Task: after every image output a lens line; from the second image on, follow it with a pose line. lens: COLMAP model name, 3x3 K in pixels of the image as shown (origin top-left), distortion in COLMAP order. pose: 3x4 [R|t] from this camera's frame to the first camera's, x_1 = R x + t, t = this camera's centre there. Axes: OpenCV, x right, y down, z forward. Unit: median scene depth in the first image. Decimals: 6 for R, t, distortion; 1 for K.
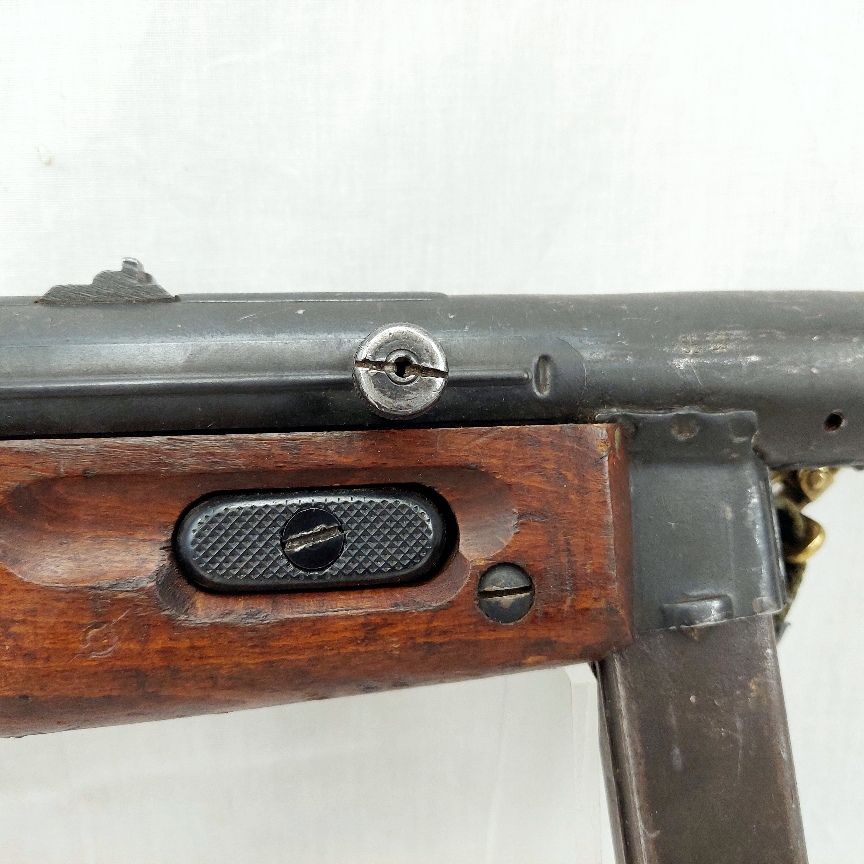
lens RADIAL K [[831.8, 0, 430.3], [0, 831.8, 413.5], [0, 0, 1]] dist [0.089127, -0.159128]
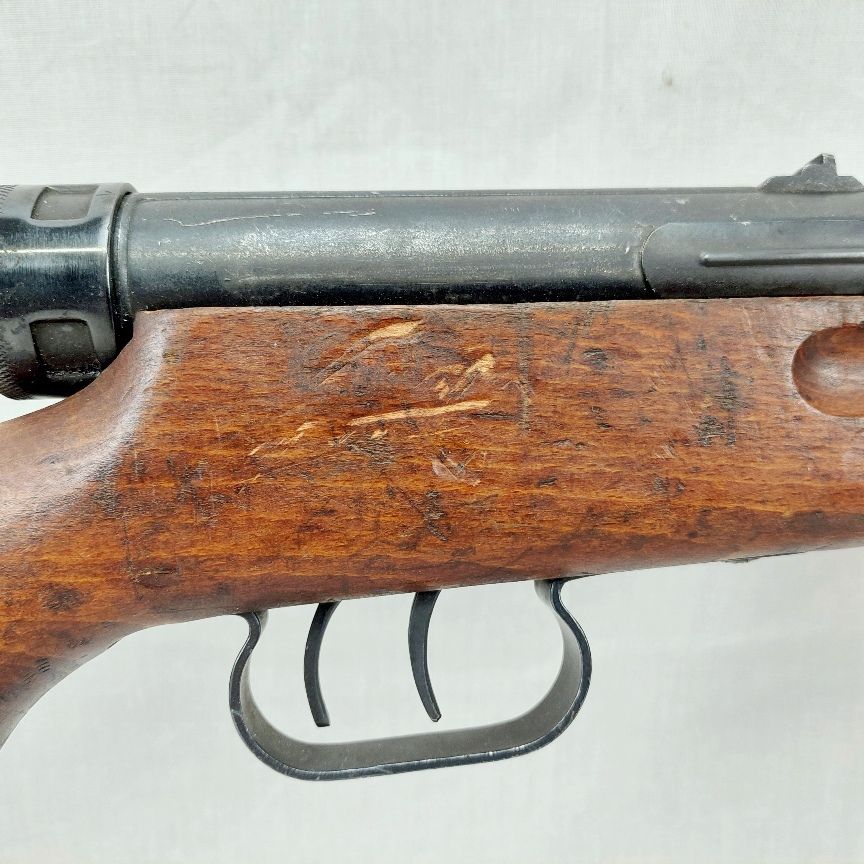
lens RADIAL K [[831.8, 0, 430.3], [0, 831.8, 413.5], [0, 0, 1]] dist [0.089127, -0.159128]
pose [[0.999958, -0.008660, 0.002957, -0.962741], [0.008668, 0.999959, -0.002553, 0.182961], [-0.002935, 0.002579, 0.999992, -0.172301]]
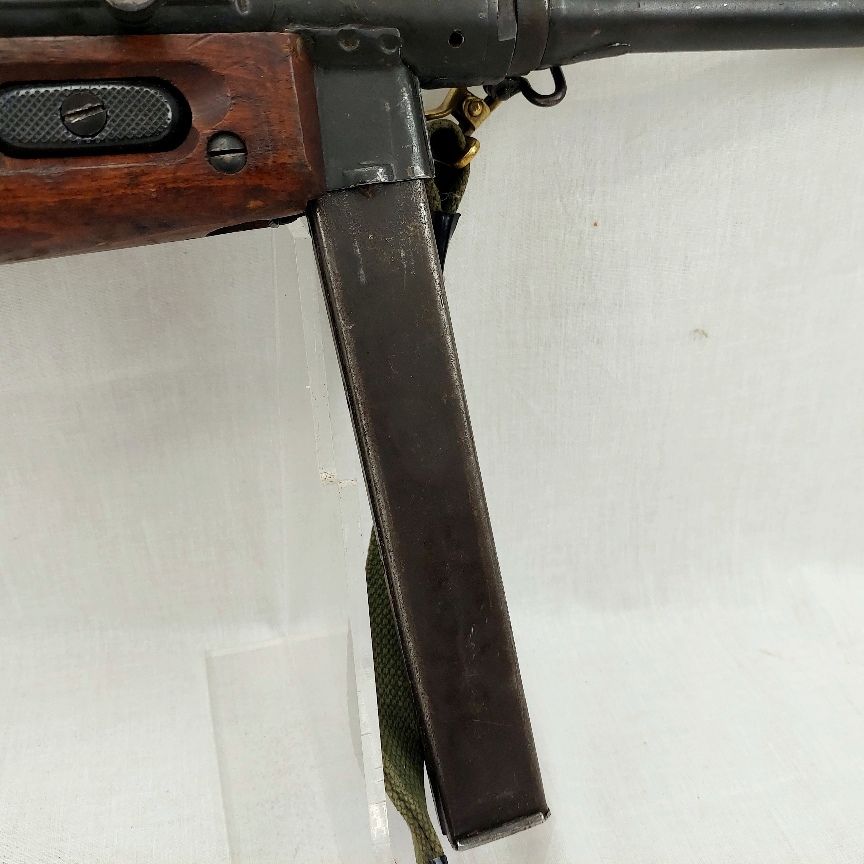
lens RADIAL K [[831.8, 0, 430.3], [0, 831.8, 413.5], [0, 0, 1]] dist [0.089127, -0.159128]
pose [[0.988080, -0.082579, 0.129918, 0.213755], [0.057143, 0.980396, 0.188568, 0.405858], [-0.142943, -0.178897, 0.973429, -0.578256]]
